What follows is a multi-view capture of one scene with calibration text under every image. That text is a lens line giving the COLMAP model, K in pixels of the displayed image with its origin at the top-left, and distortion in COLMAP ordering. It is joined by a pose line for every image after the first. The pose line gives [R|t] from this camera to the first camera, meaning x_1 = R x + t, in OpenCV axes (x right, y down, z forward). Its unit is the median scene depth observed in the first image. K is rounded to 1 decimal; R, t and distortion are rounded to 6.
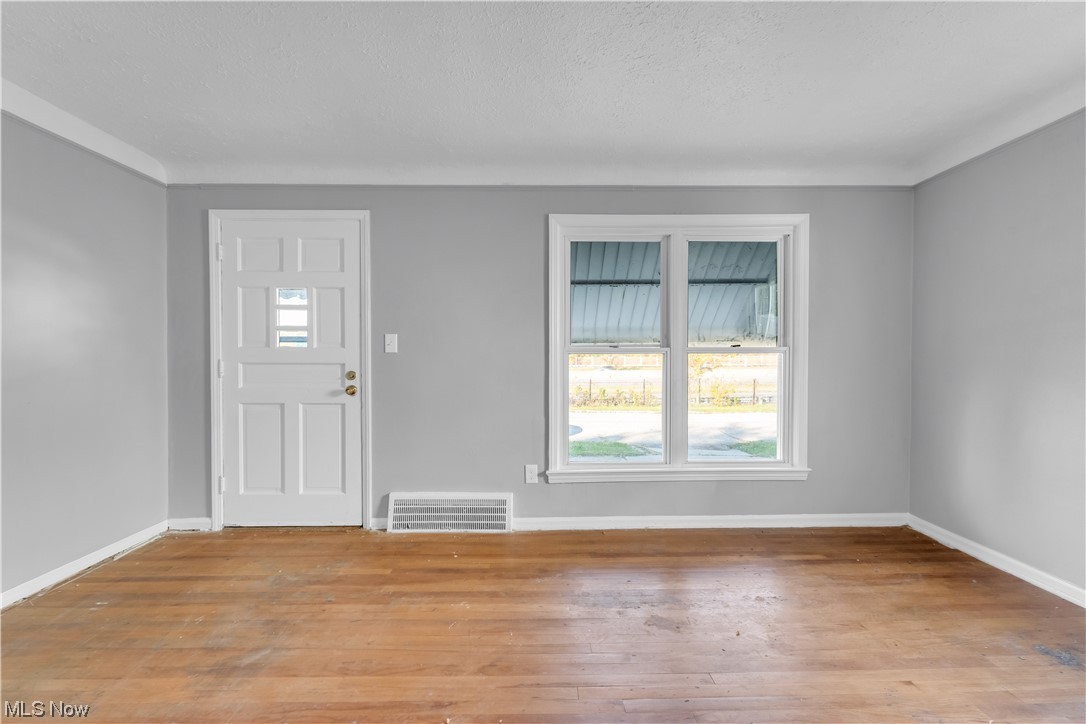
lens RADIAL K [[443.1, 0, 544.2], [0, 443.1, 363.1], [0, 0, 1]] dist [0.000432, 0.000281]
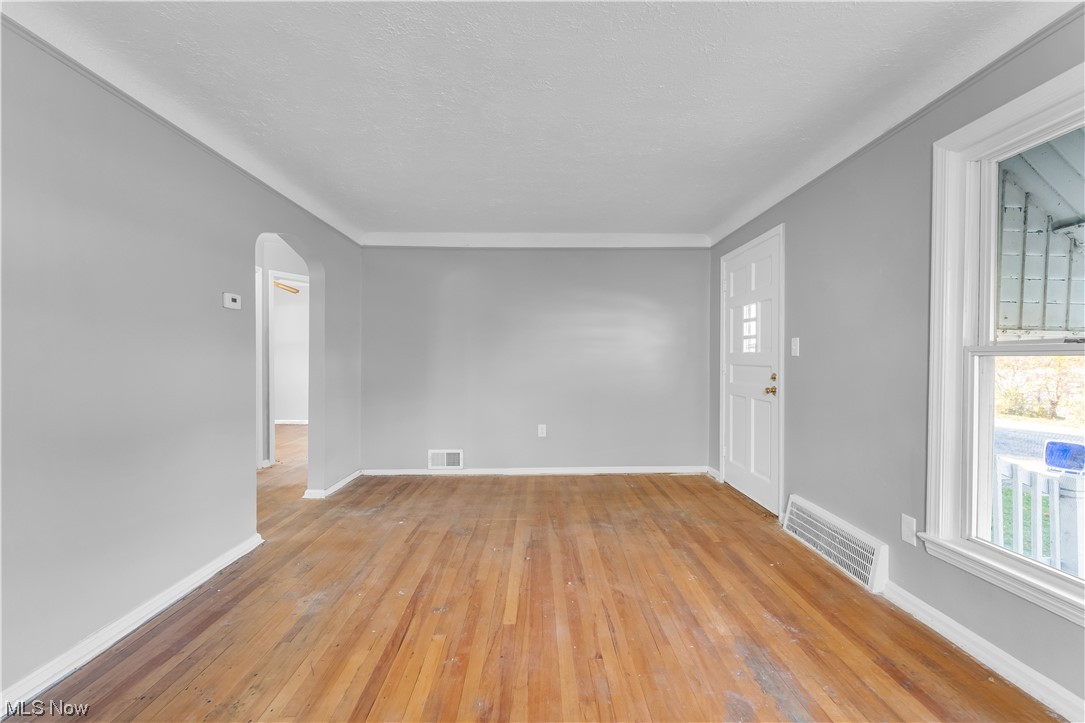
lens RADIAL K [[442.7, 0, 542.4], [0, 442.7, 363.8], [0, 0, 1]] dist [0.000432, 0.000281]
pose [[-0.004554, 0.011445, -0.999924, 0.678945], [-0.014591, 0.999827, 0.011510, -0.009749], [0.999883, 0.014643, -0.004387, 0.431808]]
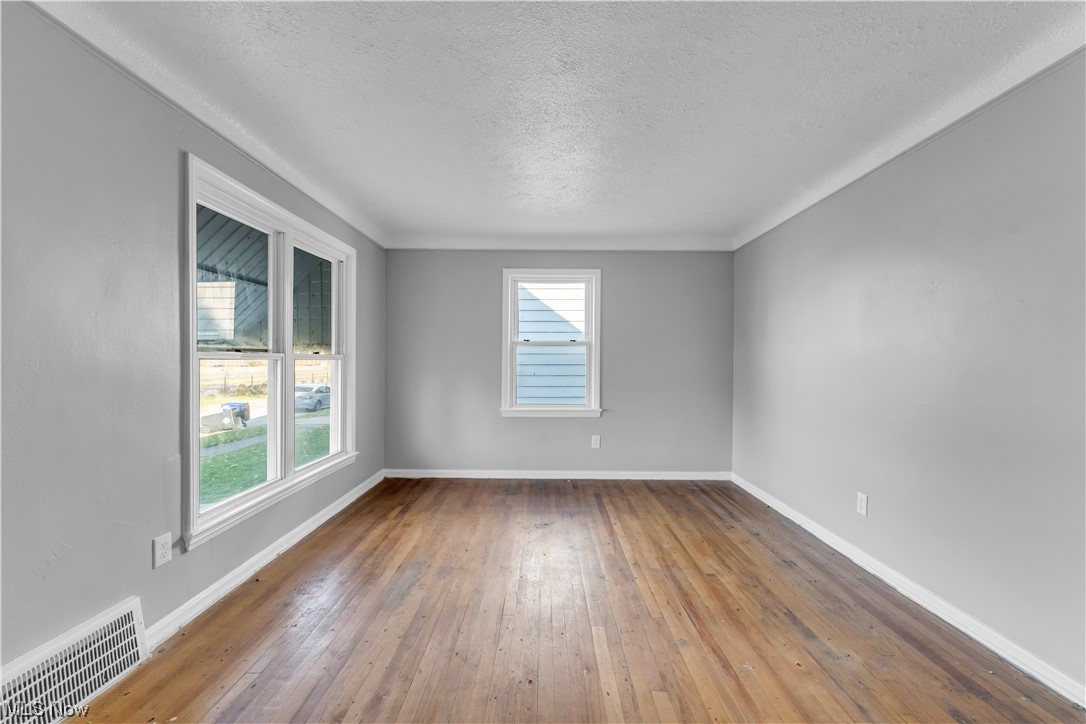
lens RADIAL K [[443.1, 0, 549.8], [0, 443.1, 362.7], [0, 0, 1]] dist [0.000432, 0.000281]
pose [[0.004184, 0.000095, 0.999991, -0.672047], [0.005685, 0.999984, -0.000118, -0.012918], [-0.999975, 0.005685, 0.004184, 0.453035]]
